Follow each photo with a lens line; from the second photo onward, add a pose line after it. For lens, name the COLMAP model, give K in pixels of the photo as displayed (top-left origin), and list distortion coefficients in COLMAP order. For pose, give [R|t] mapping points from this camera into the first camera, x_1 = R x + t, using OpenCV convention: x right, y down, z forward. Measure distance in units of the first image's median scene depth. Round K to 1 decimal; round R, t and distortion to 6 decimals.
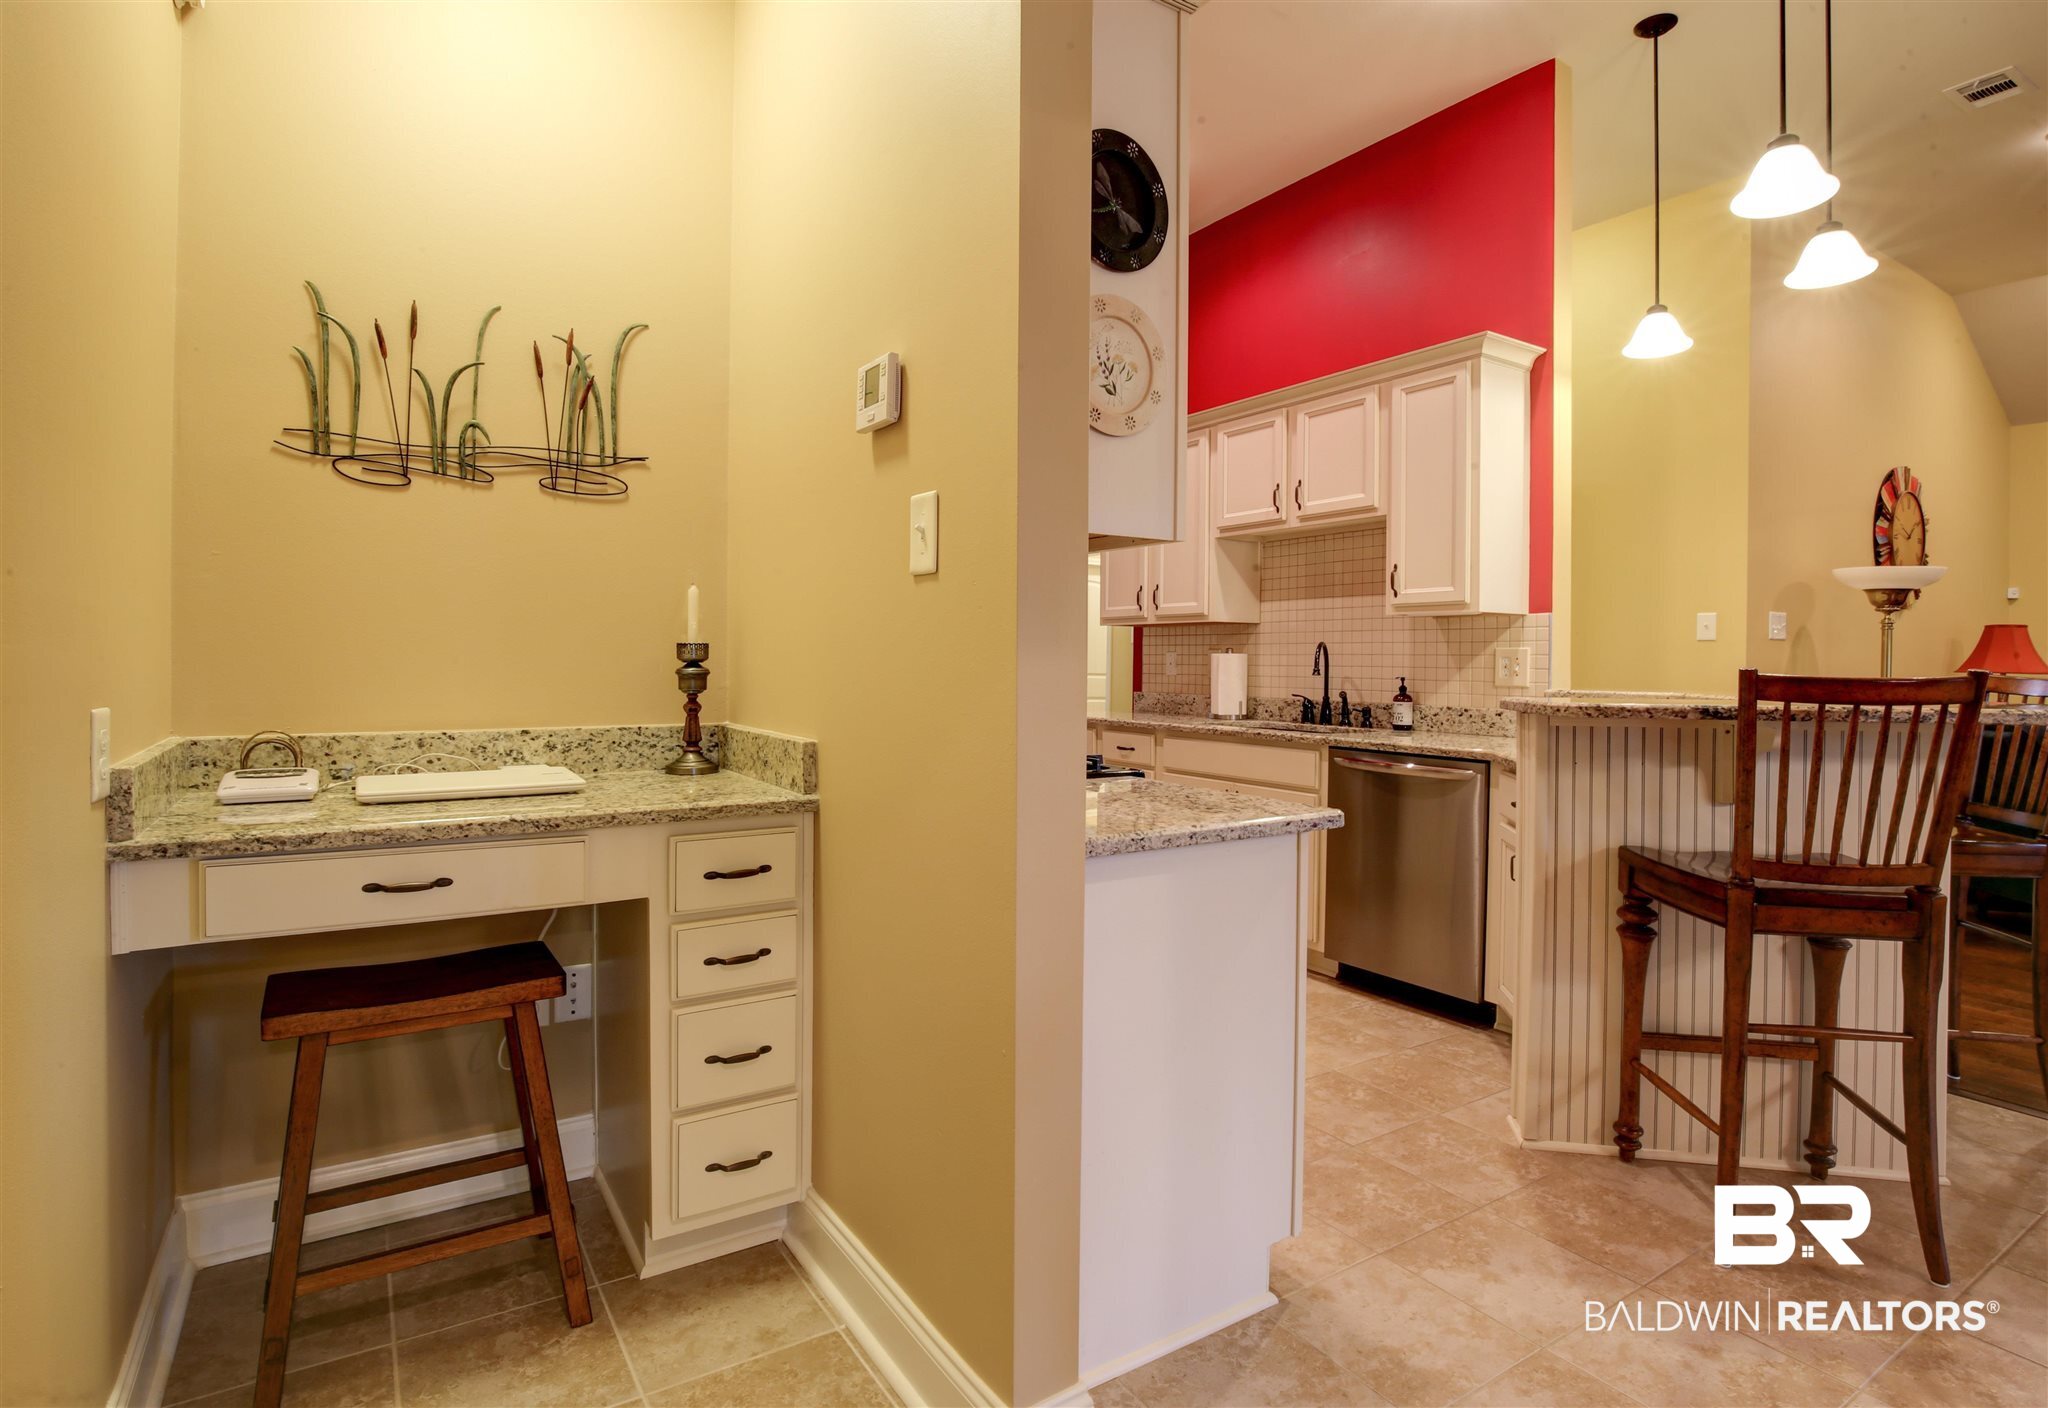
lens RADIAL K [[968.2, 0, 1013.8], [0, 968.2, 664.7], [0, 0, 1]] dist [-0.013128, -0.000401]
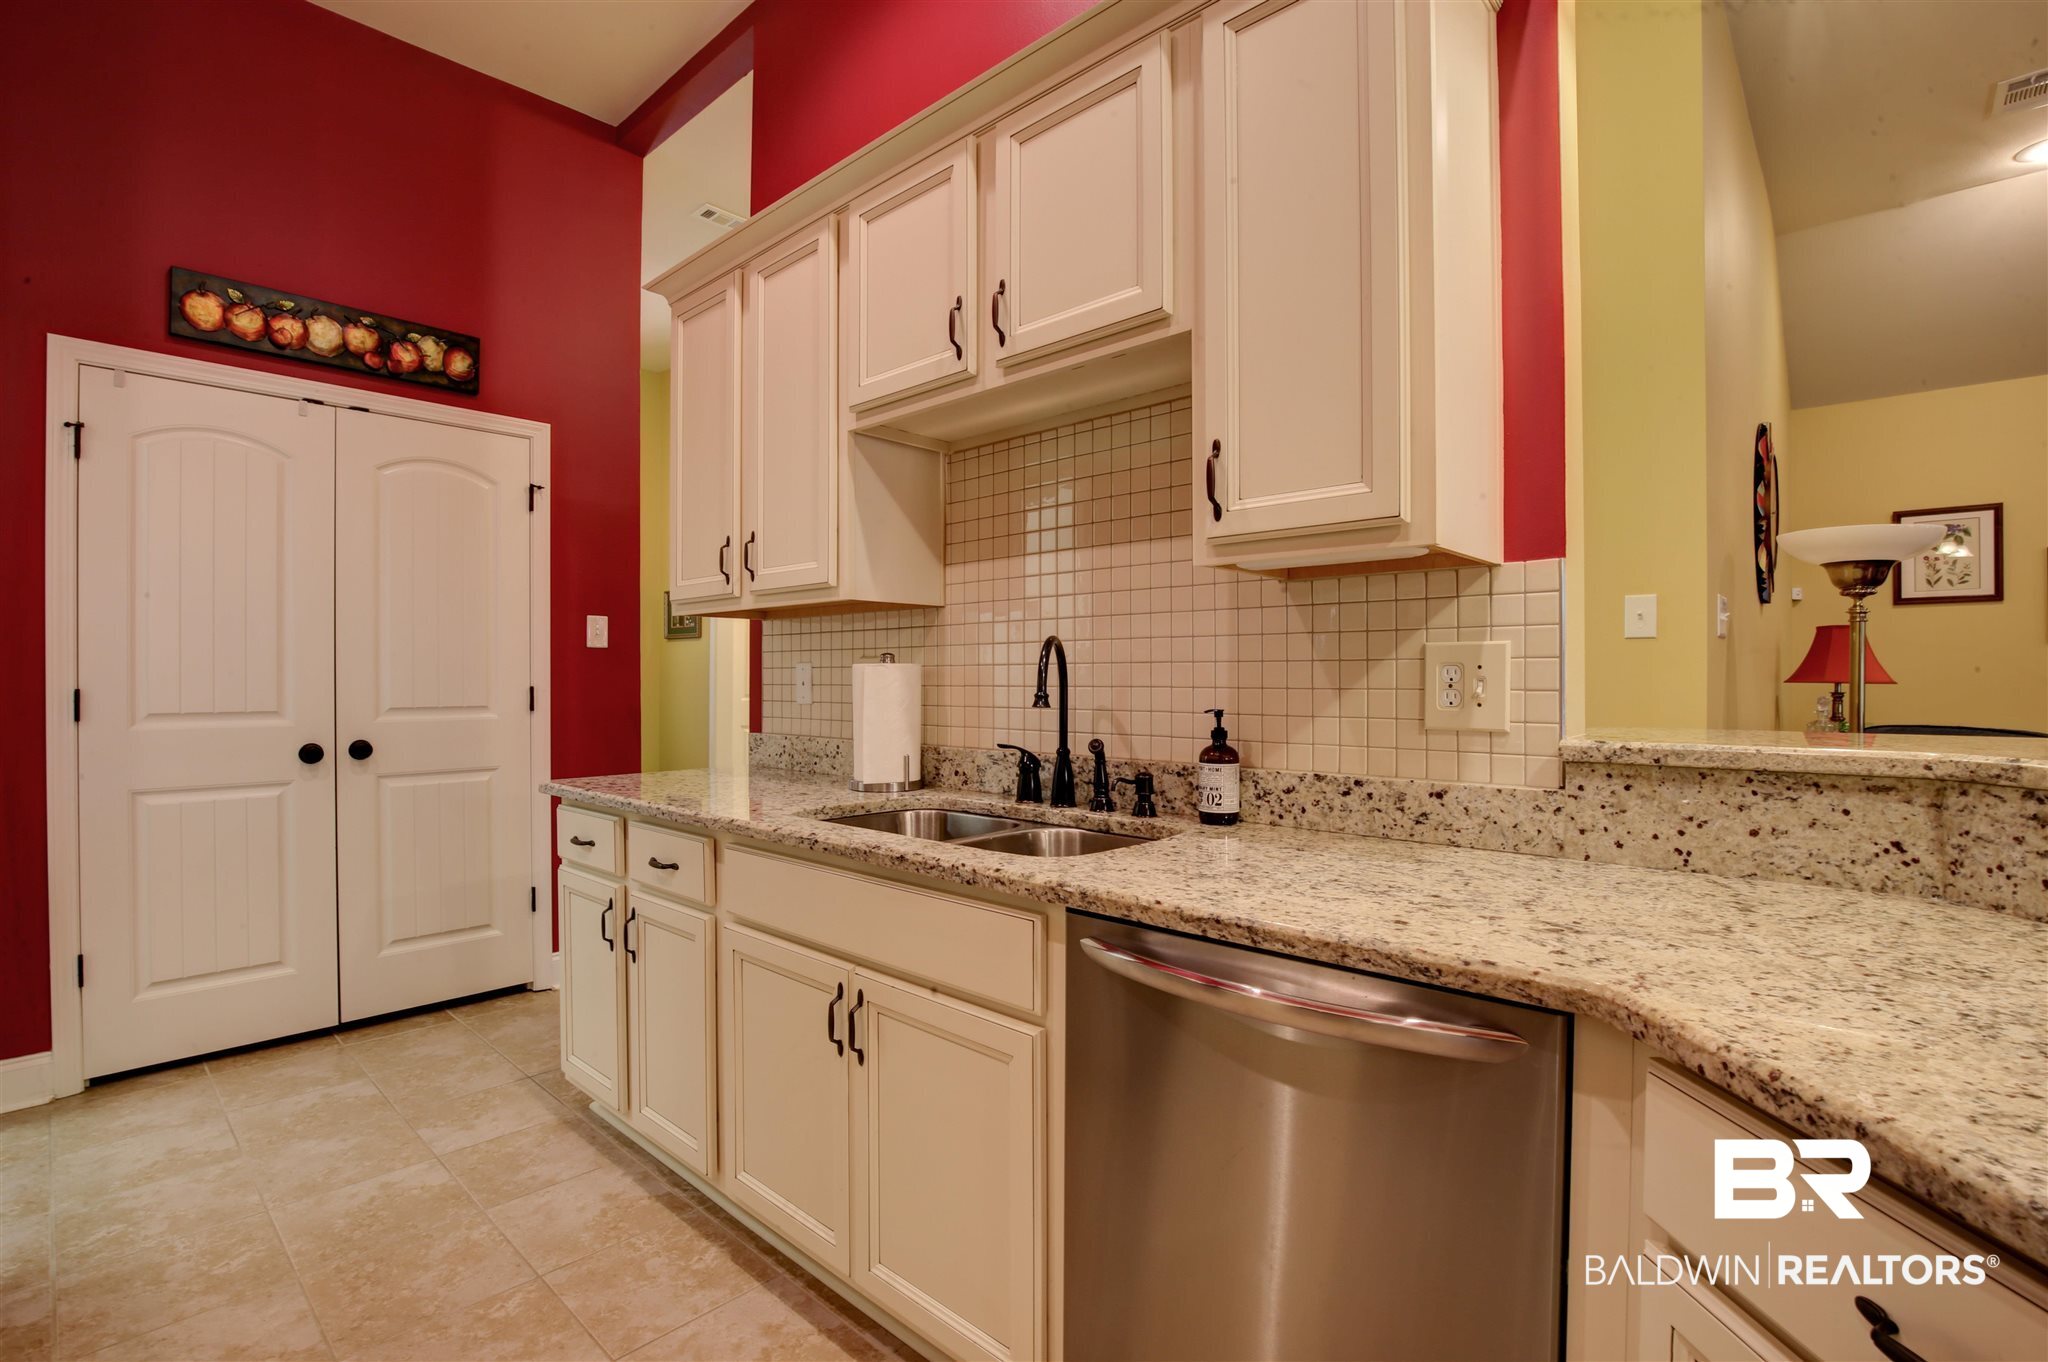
lens RADIAL K [[941.3, 0, 1033.0], [0, 941.3, 681.5], [0, 0, 1]] dist [-0.028005, 0.003536]
pose [[0.963716, -0.011088, 0.266698, 0.188758], [0.011013, 0.999938, 0.001779, -0.002335], [-0.266702, 0.001223, 0.963778, 0.566380]]
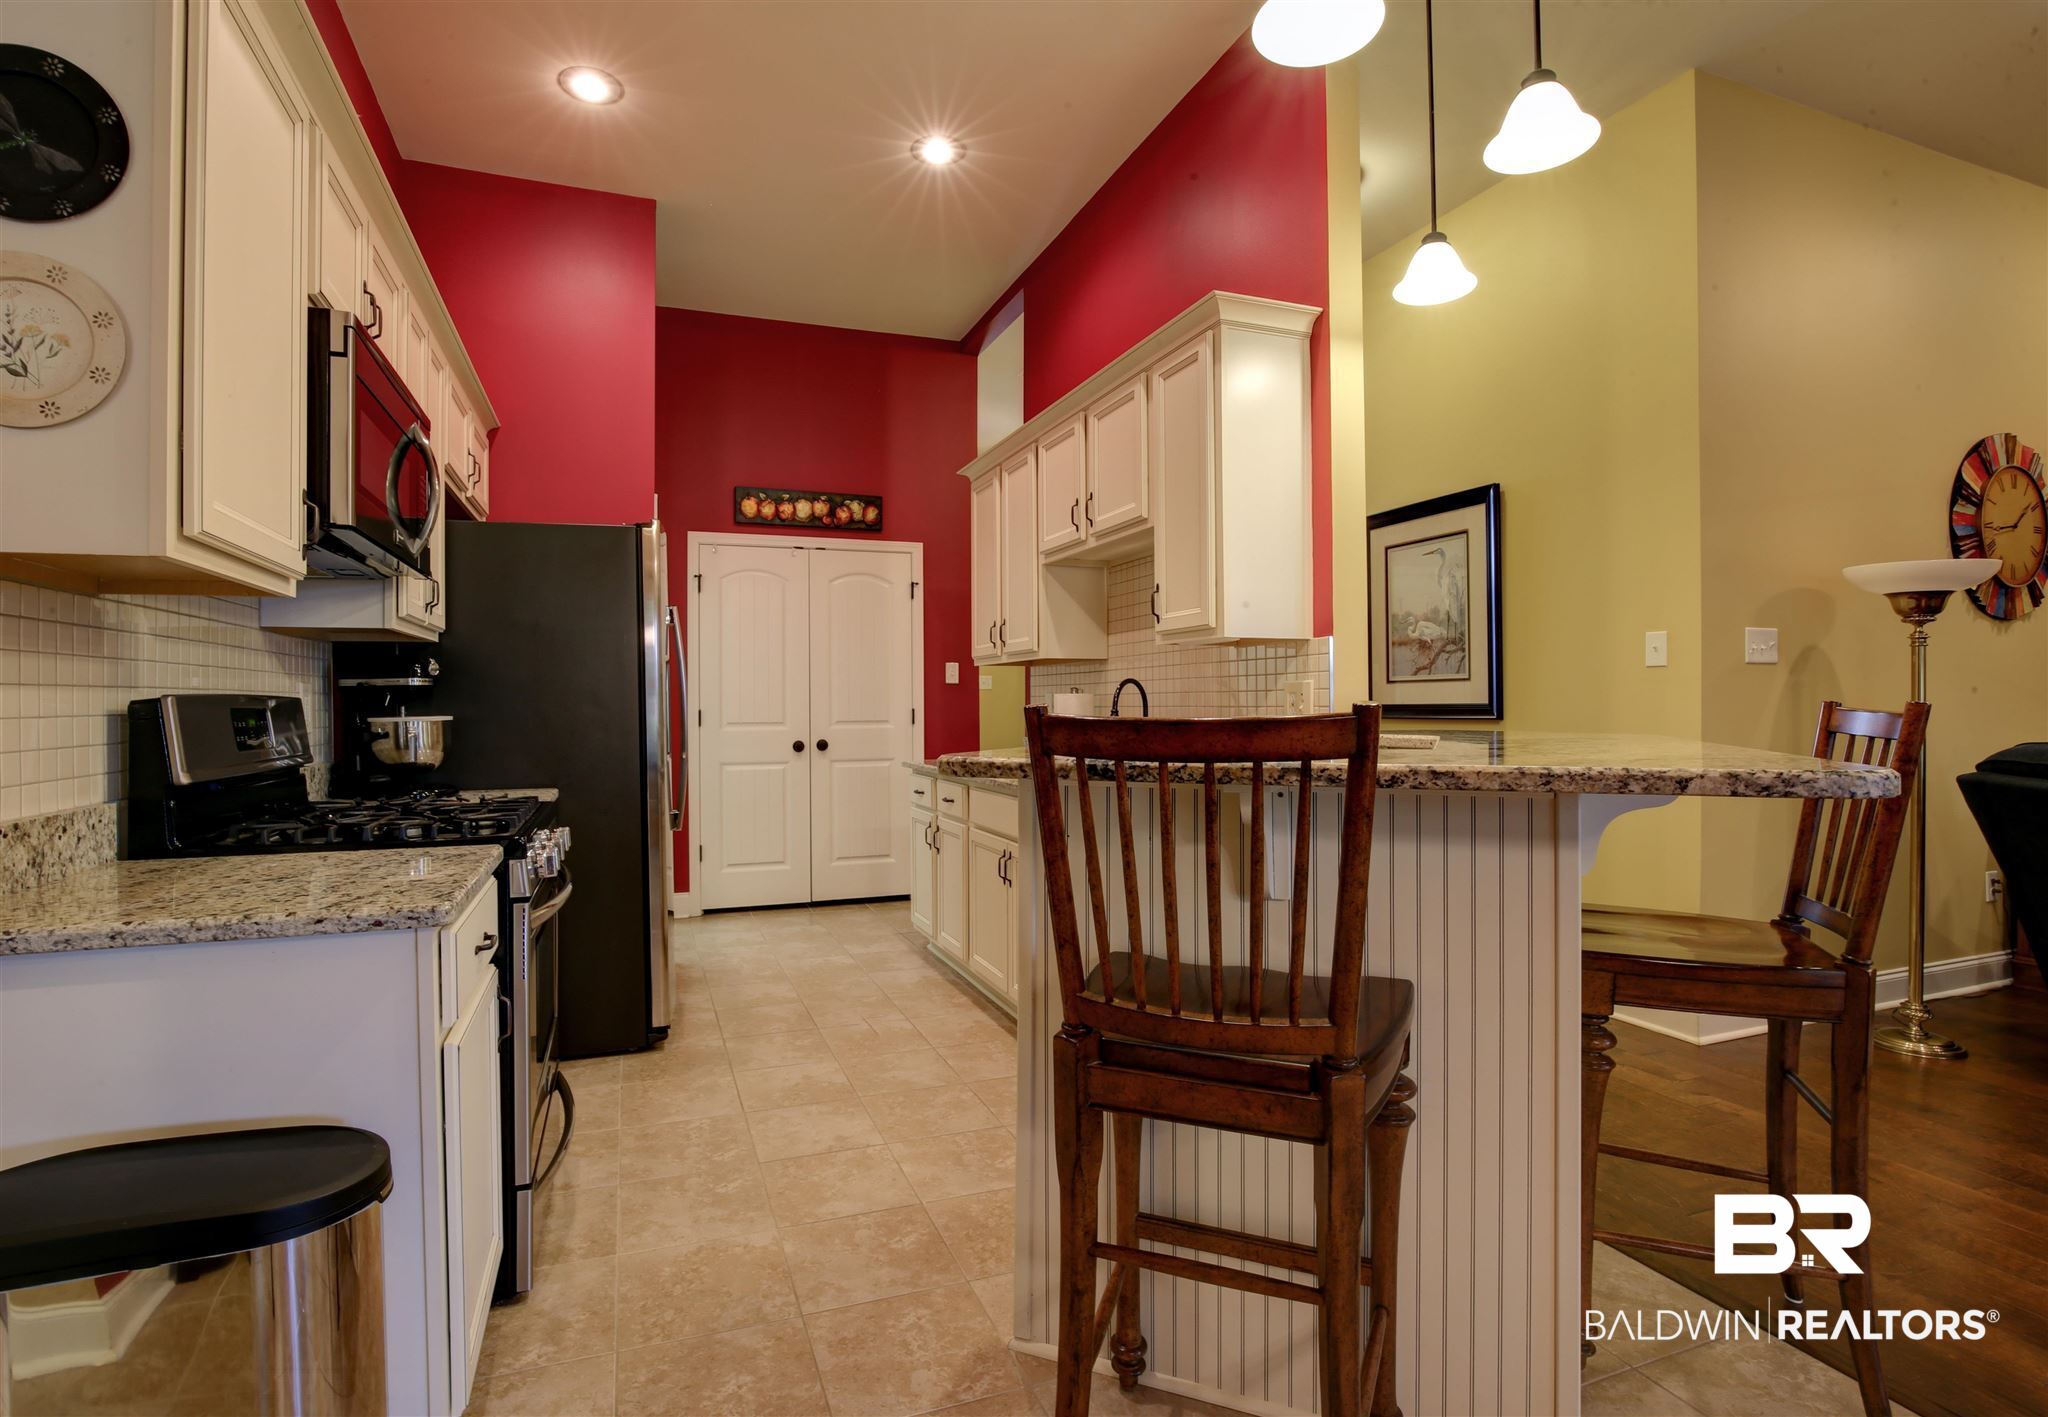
lens RADIAL K [[968.2, 0, 1004.1], [0, 968.2, 697.8], [0, 0, 1]] dist [-0.013128, -0.000401]
pose [[0.982124, -0.016768, -0.187485, 0.374584], [0.014719, 0.999816, -0.012319, 0.002356], [0.187657, 0.009339, 0.982190, 0.139121]]
